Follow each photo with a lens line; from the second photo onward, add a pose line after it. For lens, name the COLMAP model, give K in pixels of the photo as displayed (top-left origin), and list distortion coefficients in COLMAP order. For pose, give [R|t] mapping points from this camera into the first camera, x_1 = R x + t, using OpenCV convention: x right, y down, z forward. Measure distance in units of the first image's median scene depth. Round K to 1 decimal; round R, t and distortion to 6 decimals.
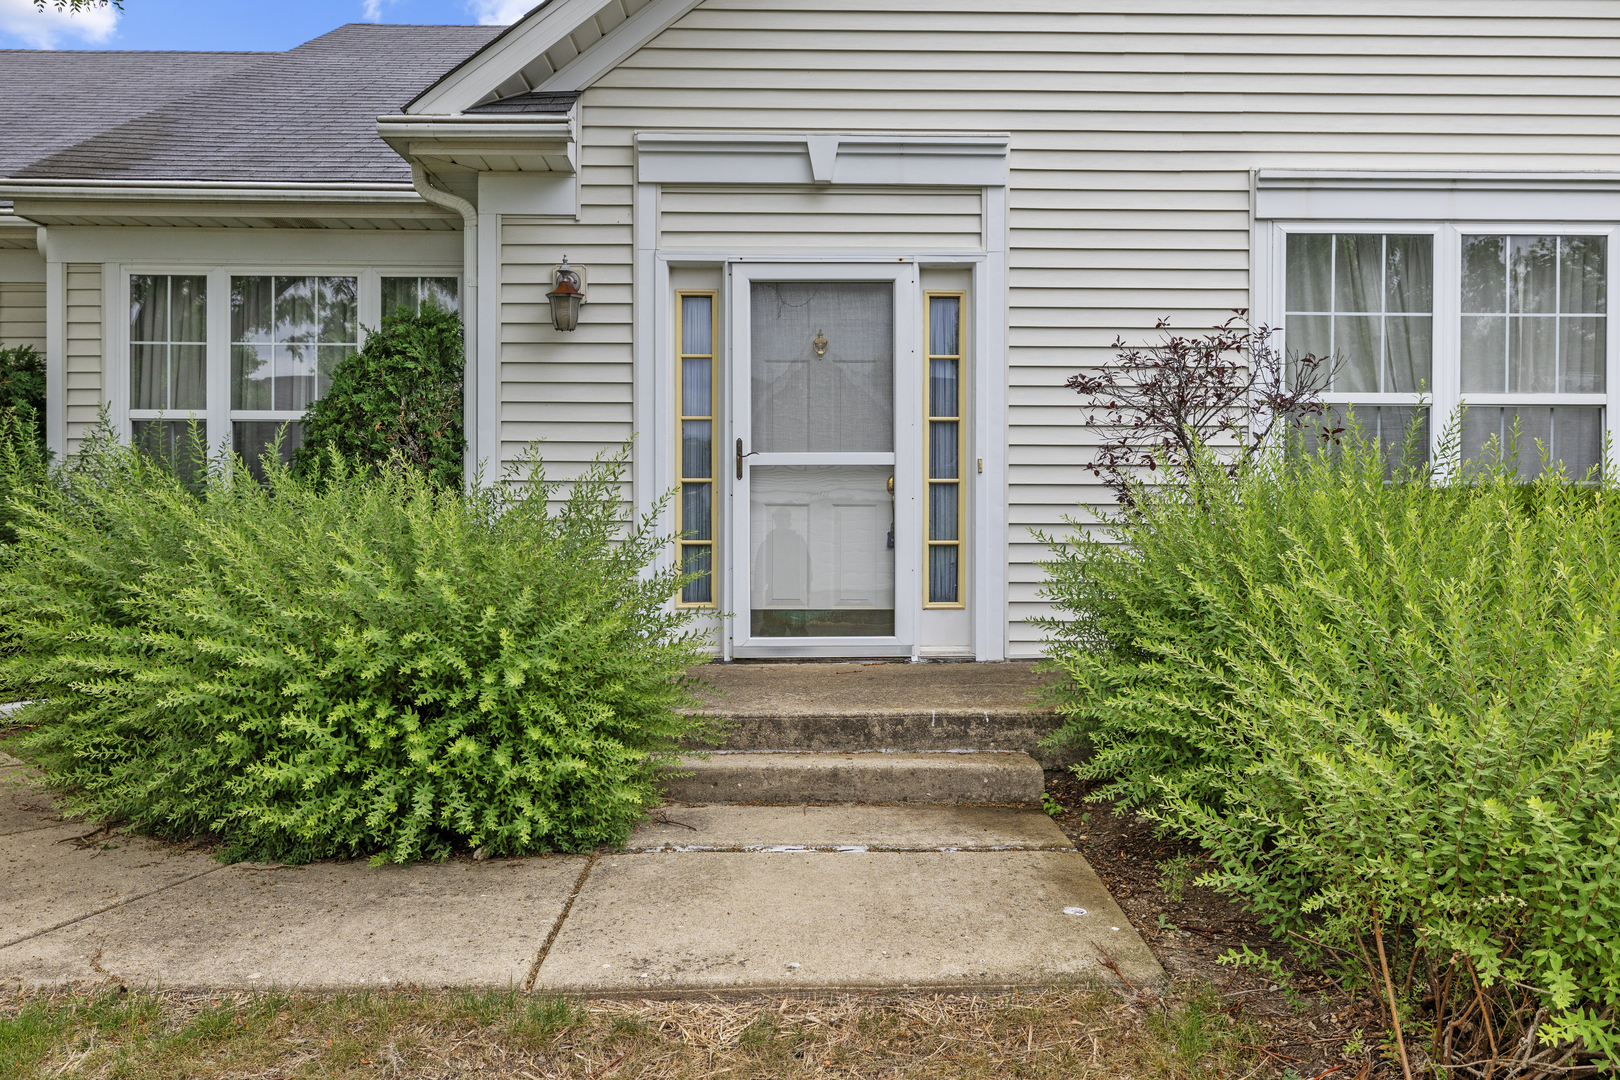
lens RADIAL K [[1285.0, 0, 810.0], [0, 1285.0, 540.0], [0, 0, 1]] dist [-0.002012, -0.002446]
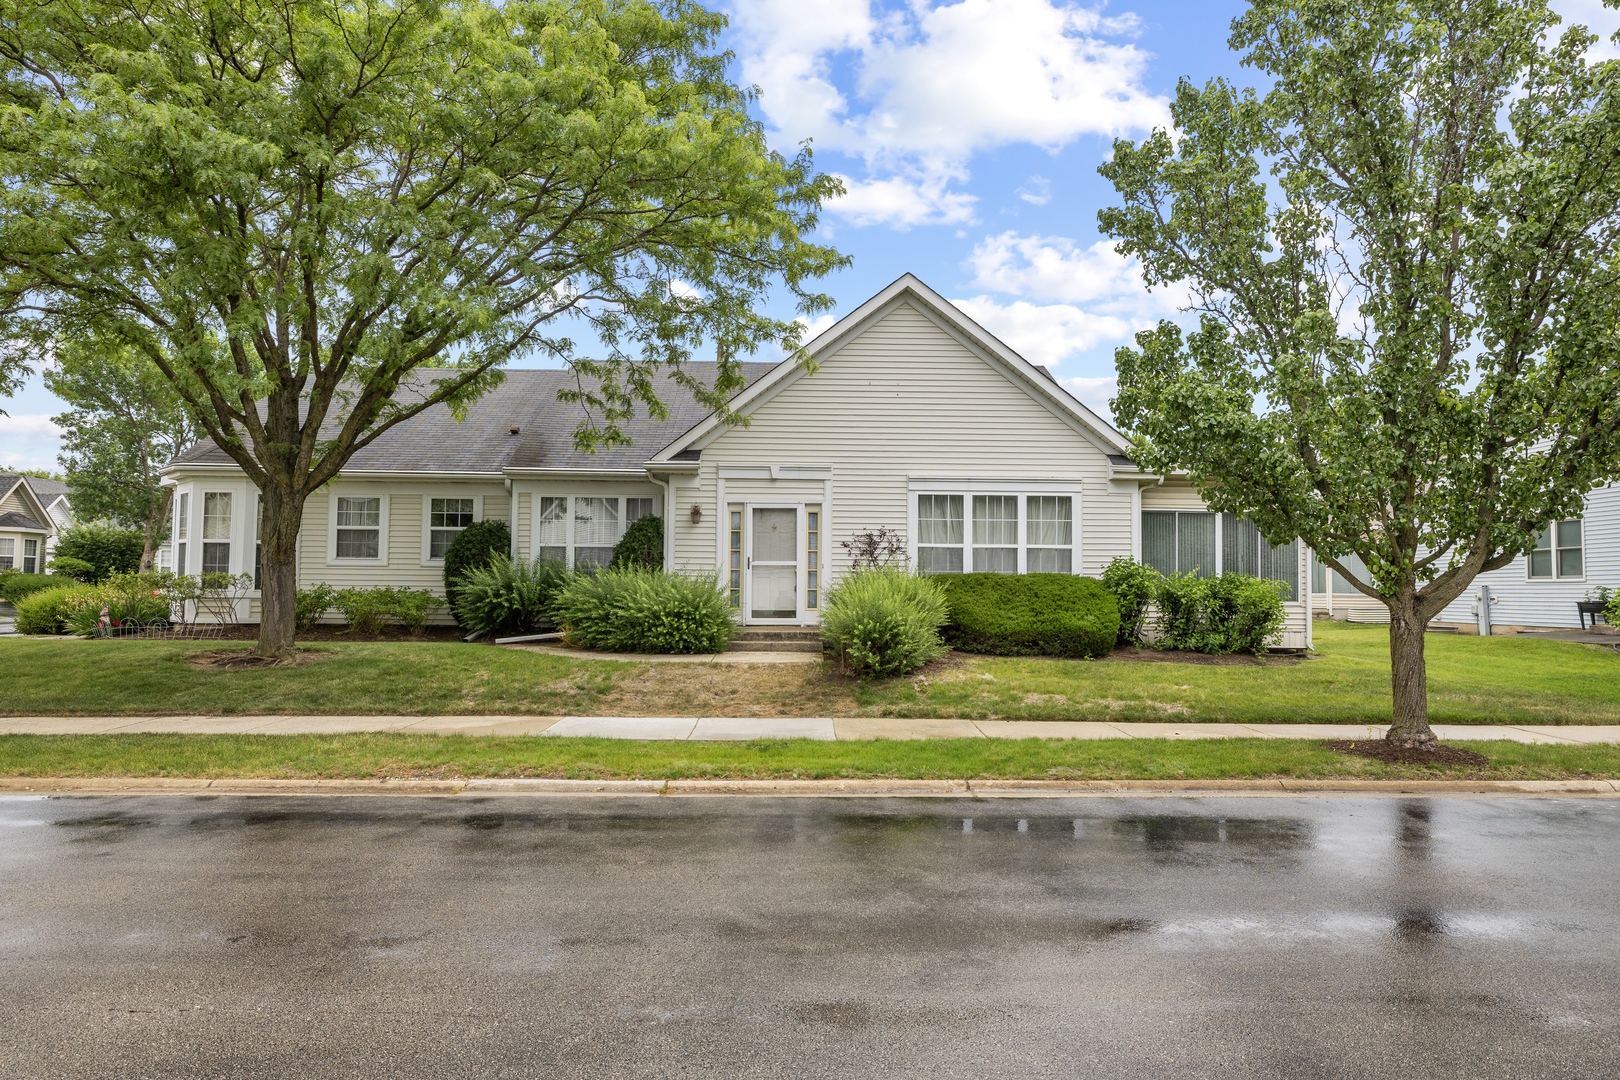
lens RADIAL K [[959.2, 0, 810.0], [0, 959.2, 540.0], [0, 0, 1]] dist [0.001919, 0.000347]
pose [[0.999895, 0.007946, 0.012091, 0.070172], [-0.007168, 0.997983, -0.063083, 0.030684], [-0.012567, 0.062989, 0.997935, -1.418367]]
